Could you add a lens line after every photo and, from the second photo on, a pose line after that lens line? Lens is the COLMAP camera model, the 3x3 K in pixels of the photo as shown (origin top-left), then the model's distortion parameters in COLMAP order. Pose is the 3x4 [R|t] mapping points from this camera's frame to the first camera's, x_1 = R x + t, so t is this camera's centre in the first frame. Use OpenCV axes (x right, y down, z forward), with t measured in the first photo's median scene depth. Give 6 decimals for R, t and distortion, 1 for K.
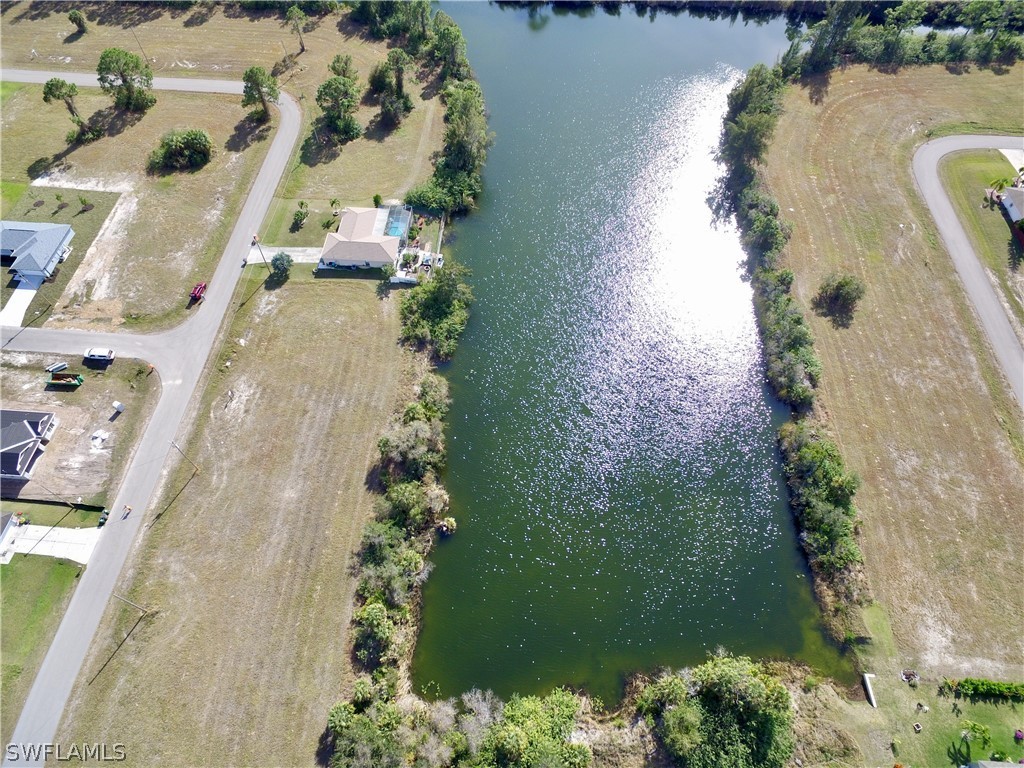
lens RADIAL K [[598.3, 0, 506.0], [0, 598.3, 390.4], [0, 0, 1]] dist [-0.017450, 0.016945]
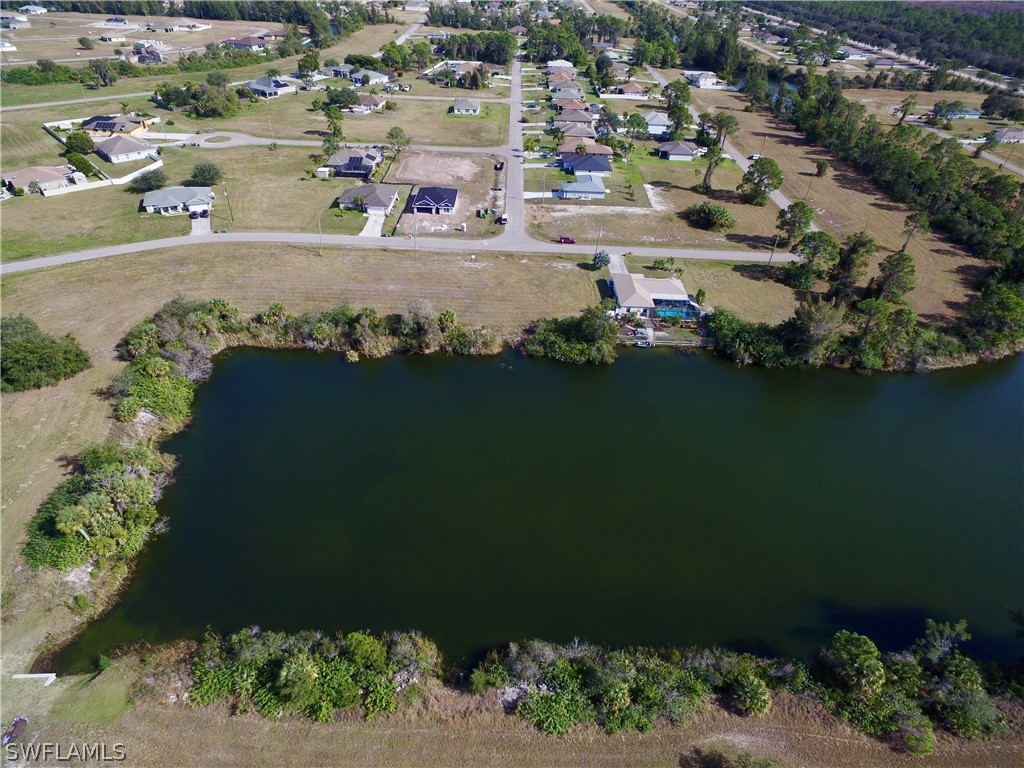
lens RADIAL K [[595.6, 0, 506.1], [0, 595.6, 390.4], [0, 0, 1]] dist [-0.014534, 0.016003]
pose [[0.049820, 0.599064, -0.799150, 0.737817], [-0.864676, 0.426322, 0.265677, -0.264577], [0.499853, 0.677770, 0.539235, 0.466077]]
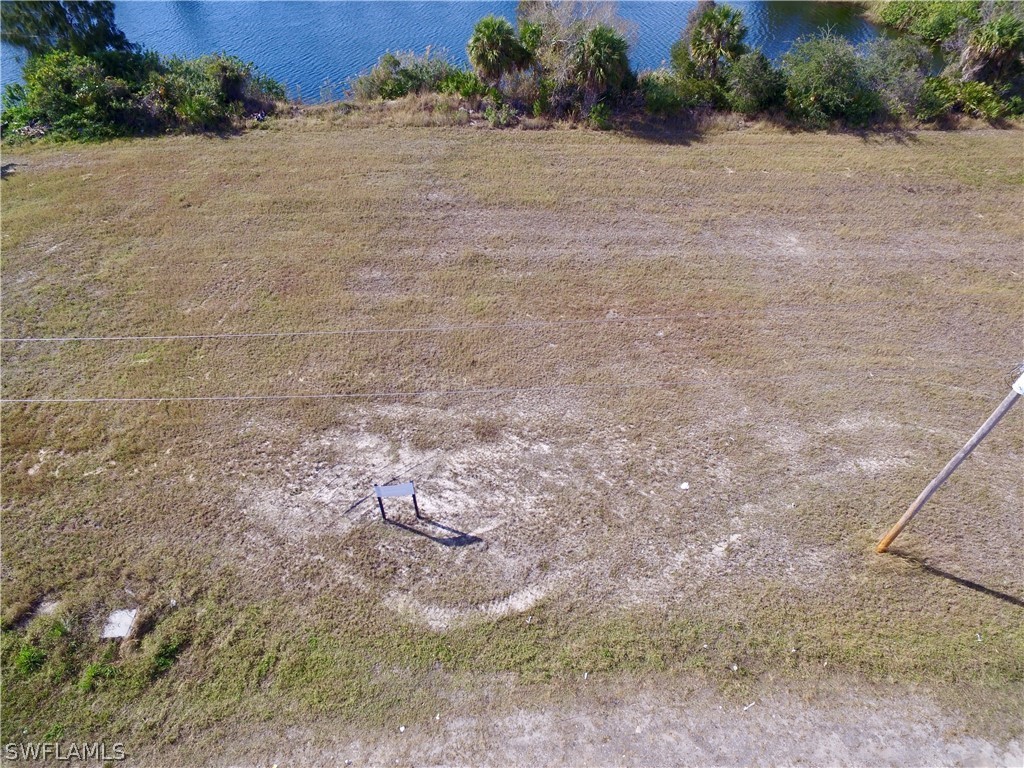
lens RADIAL K [[595.6, 0, 506.1], [0, 595.6, 390.4], [0, 0, 1]] dist [-0.014534, 0.016003]
pose [[-0.082267, -0.714913, 0.694357, -0.509581], [0.842880, 0.321847, 0.431239, -0.043883], [-0.531775, 0.620737, 0.576108, 0.795481]]
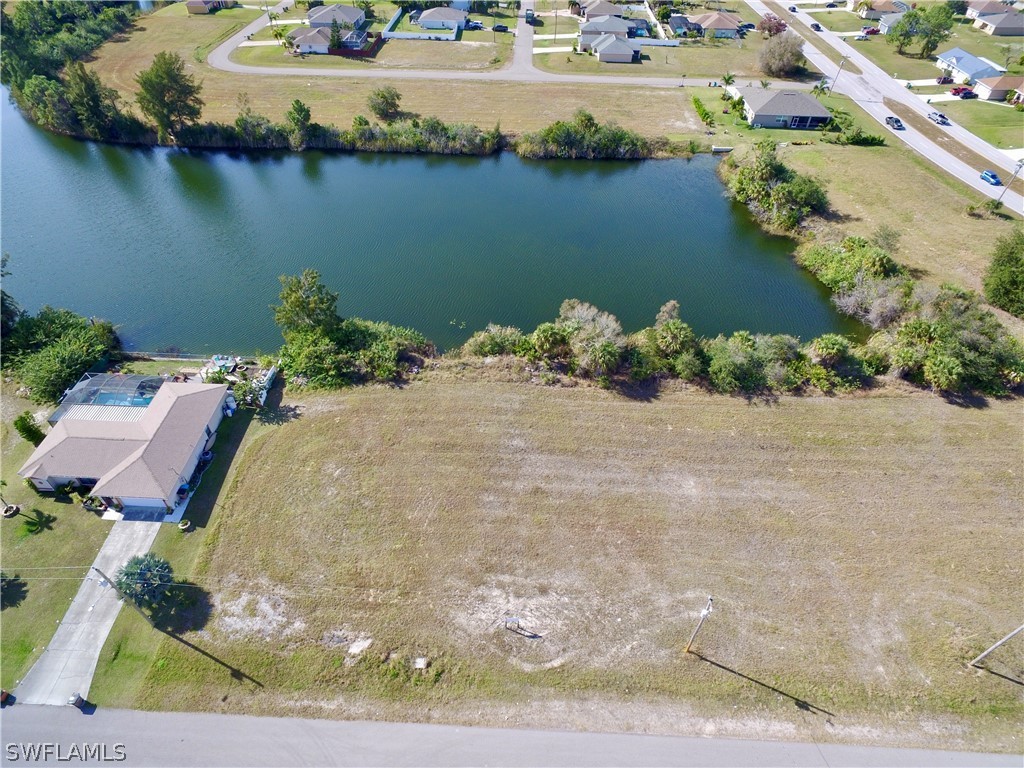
lens RADIAL K [[596.7, 0, 507.1], [0, 596.7, 388.8], [0, 0, 1]] dist [-0.013126, 0.012183]
pose [[-0.027235, -0.702071, 0.711586, -0.605437], [0.840929, 0.368778, 0.396031, -0.223473], [-0.540459, 0.609179, 0.580349, 0.572093]]
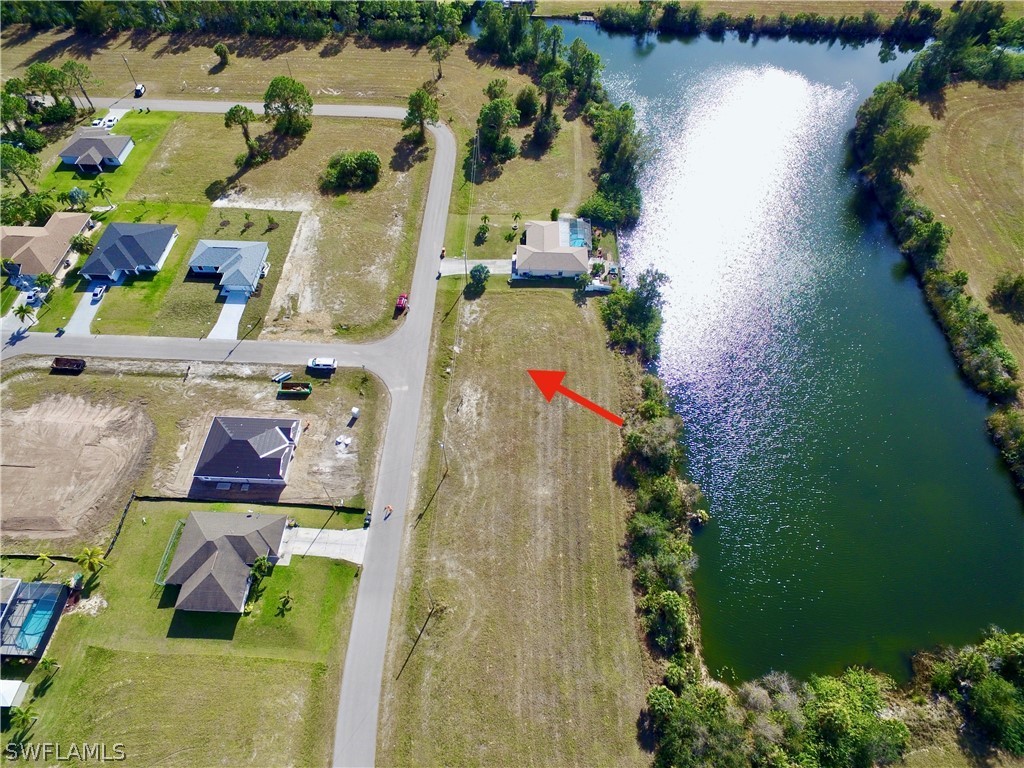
lens RADIAL K [[595.6, 0, 506.1], [0, 595.6, 390.4], [0, 0, 1]] dist [-0.014534, 0.016003]
pose [[0.999546, -0.023910, 0.018334, -0.368939], [0.024671, 0.998795, -0.042435, 0.035073], [-0.017297, 0.042868, 0.998931, -0.025393]]
